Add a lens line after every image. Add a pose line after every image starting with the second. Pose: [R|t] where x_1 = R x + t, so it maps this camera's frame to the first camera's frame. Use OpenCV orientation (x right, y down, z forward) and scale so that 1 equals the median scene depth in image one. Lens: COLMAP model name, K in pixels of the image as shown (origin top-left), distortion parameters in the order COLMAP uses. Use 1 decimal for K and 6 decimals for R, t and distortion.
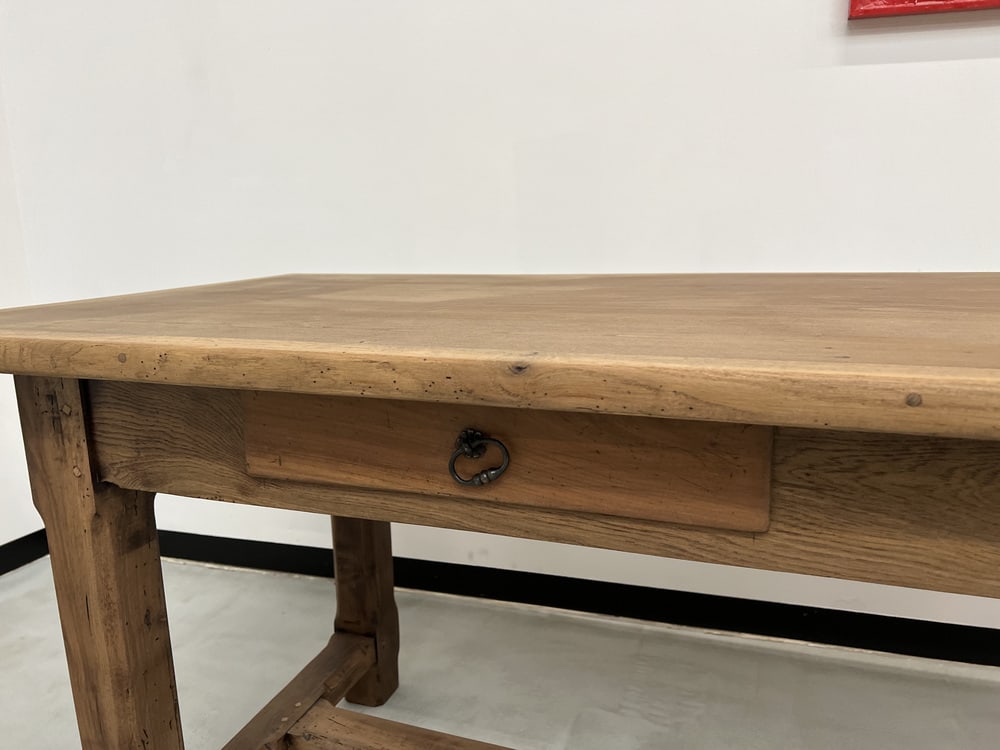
lens RADIAL K [[755.7, 0, 511.8], [0, 755.7, 387.2], [0, 0, 1]] dist [0.061871, -0.073318]
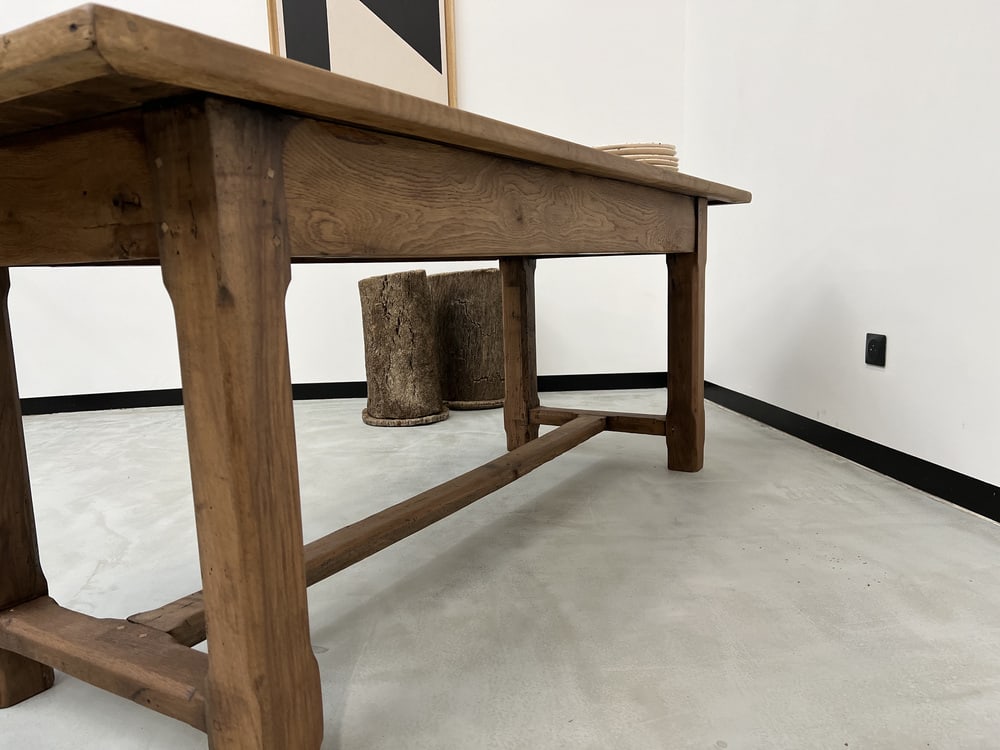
lens RADIAL K [[755.7, 0, 501.5], [0, 755.7, 374.5], [0, 0, 1]] dist [0.061871, -0.073318]
pose [[0.413437, 0.141328, -0.899498, 2.049317], [-0.181798, 0.980802, 0.070543, 0.357932], [0.892199, 0.134362, 0.431193, -0.213618]]
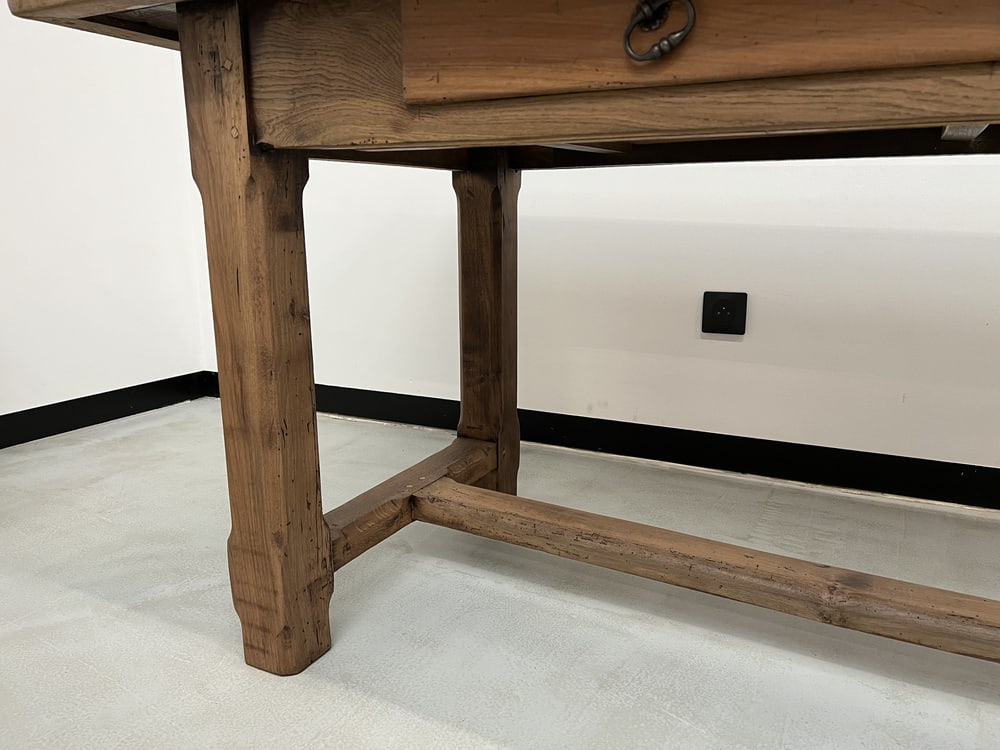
lens RADIAL K [[755.7, 0, 510.7], [0, 755.7, 380.2], [0, 0, 1]] dist [0.061871, -0.073318]
pose [[0.988668, 0.056635, -0.139025, -0.051403], [-0.053993, 0.998283, 0.022706, 0.381781], [0.140072, -0.014942, 0.990029, 0.053075]]
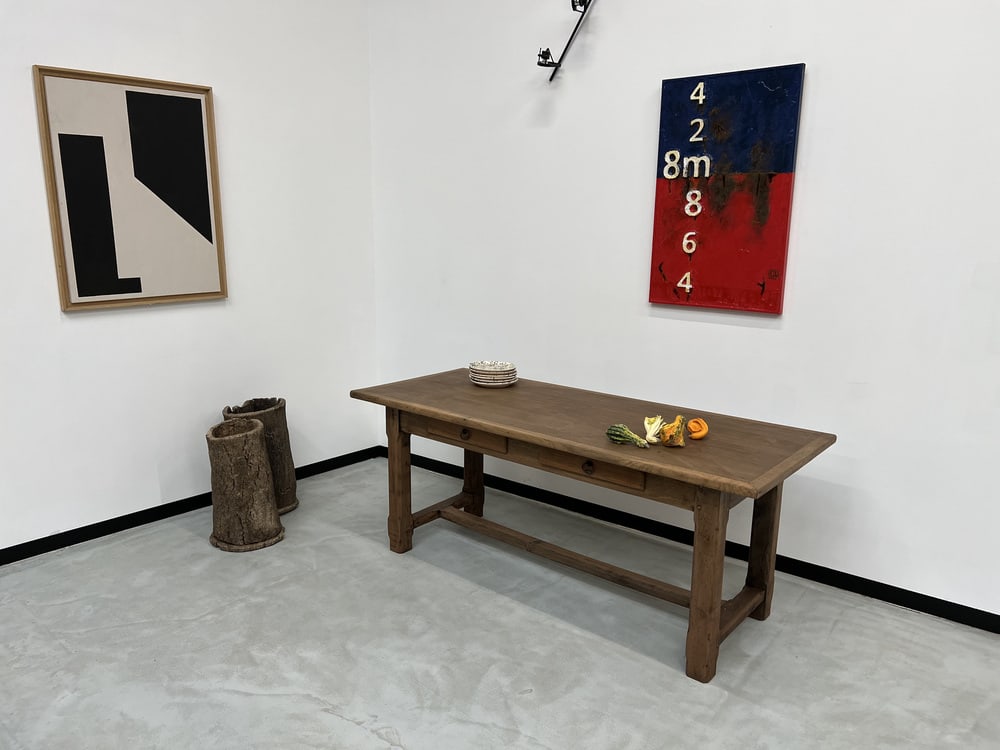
lens RADIAL K [[755.7, 0, 505.5], [0, 755.7, 374.9], [0, 0, 1]] dist [0.061871, -0.073318]
pose [[0.937485, 0.105603, -0.331616, 1.471510], [-0.106463, 0.994194, 0.015629, -0.331311], [0.331341, 0.020653, 0.943285, -2.971565]]
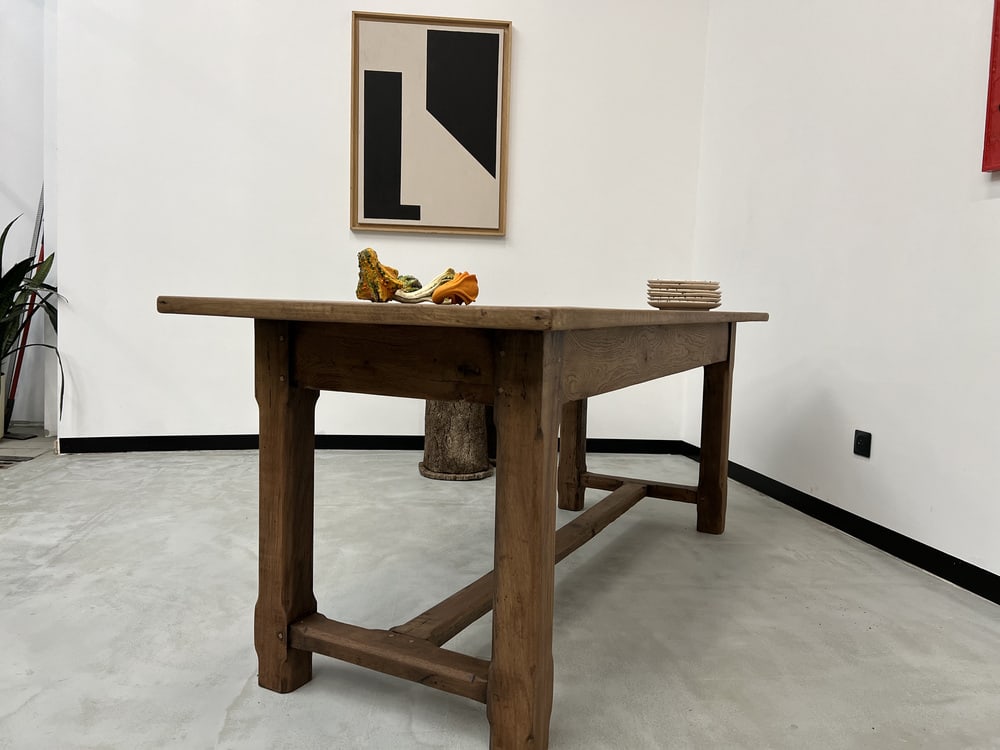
lens RADIAL K [[755.7, 0, 504.0], [0, 755.7, 364.9], [0, 0, 1]] dist [0.061871, -0.073318]
pose [[0.461454, 0.107100, -0.880676, 2.393211], [-0.235290, 0.971912, -0.005092, 0.278506], [0.855394, 0.209564, 0.473692, -0.944780]]
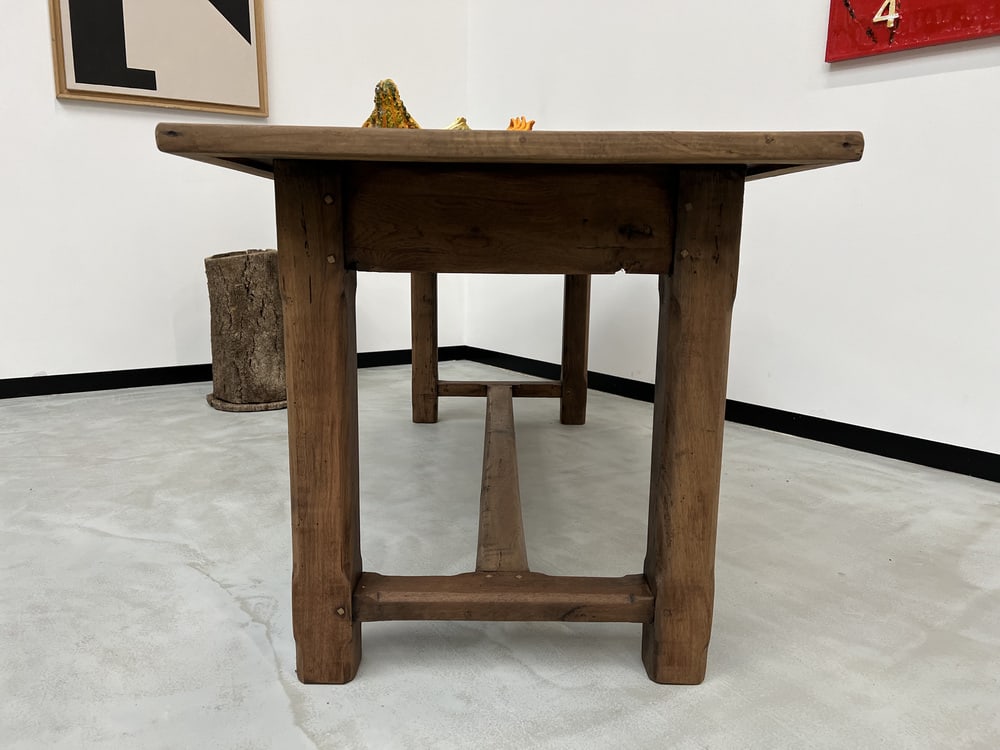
lens RADIAL K [[755.7, 0, 501.0], [0, 755.7, 375.9], [0, 0, 1]] dist [0.061871, -0.073318]
pose [[0.818120, 0.140091, -0.557722, 1.512219], [-0.158679, 0.987213, 0.015206, 0.554250], [0.552720, 0.076059, 0.829889, -1.411210]]
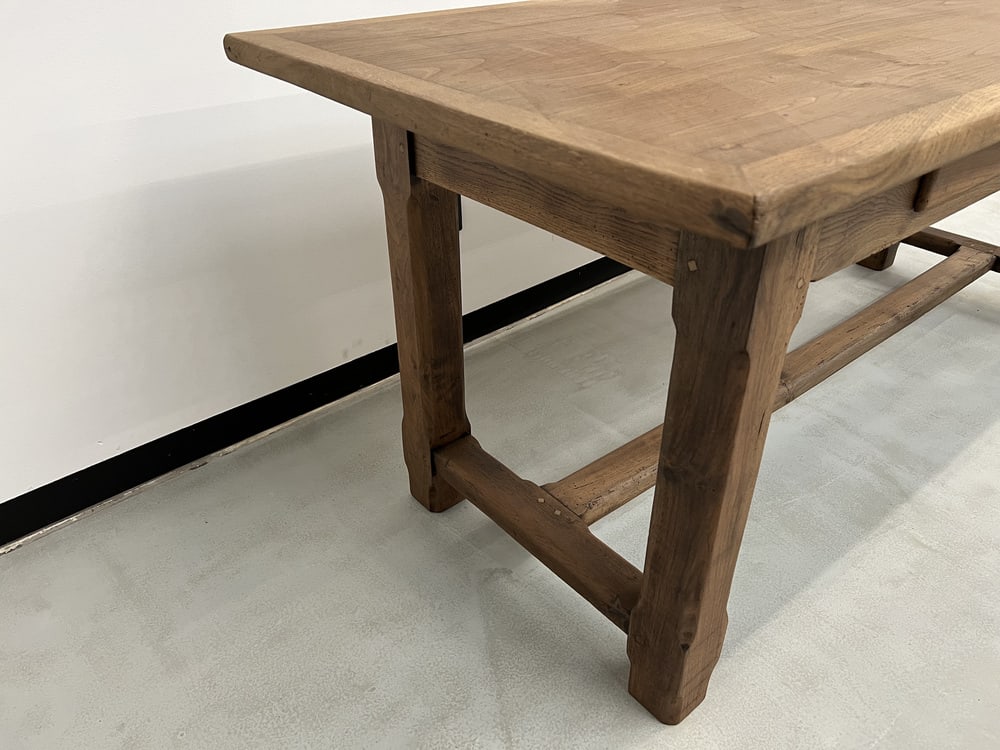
lens RADIAL K [[755.7, 0, 505.8], [0, 755.7, 377.3], [0, 0, 1]] dist [0.061871, -0.073318]
pose [[0.512163, -0.445686, 0.734202, -1.414928], [0.173830, 0.890927, 0.419562, -0.221040], [-0.841113, -0.087258, 0.533774, 0.775740]]
